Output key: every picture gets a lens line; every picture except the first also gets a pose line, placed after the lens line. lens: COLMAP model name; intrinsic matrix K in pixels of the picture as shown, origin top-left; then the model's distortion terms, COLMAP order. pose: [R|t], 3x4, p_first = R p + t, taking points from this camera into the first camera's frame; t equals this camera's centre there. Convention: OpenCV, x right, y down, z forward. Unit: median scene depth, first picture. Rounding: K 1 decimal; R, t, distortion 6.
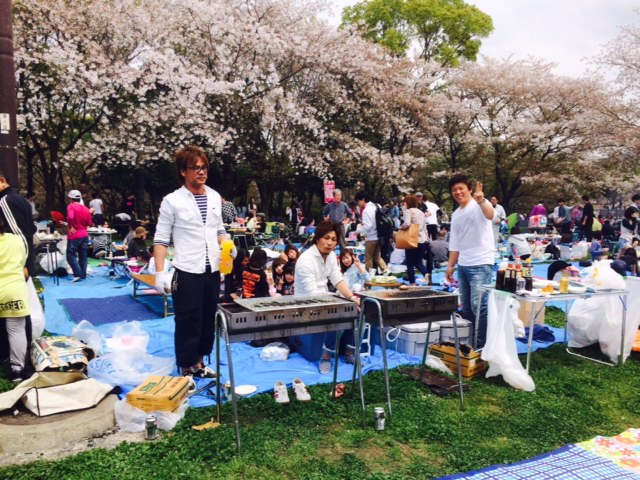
lens RADIAL K [[536.1, 0, 320.0], [0, 536.1, 240.0], [0, 0, 1]] dist [0.006878, -0.004060]
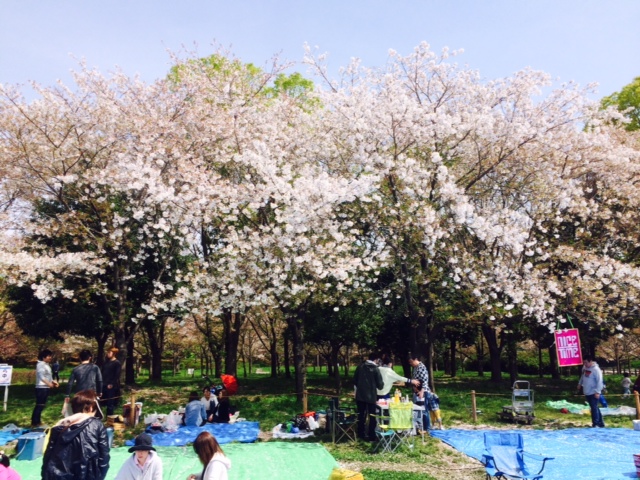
lens RADIAL K [[536.1, 0, 320.0], [0, 536.1, 240.0], [0, 0, 1]] dist [0.006878, -0.004060]
pose [[0.896759, -0.091354, -0.432986, 0.037406], [-0.024810, 0.966541, -0.255309, -0.038292], [0.441823, 0.239693, 0.864488, 0.281358]]
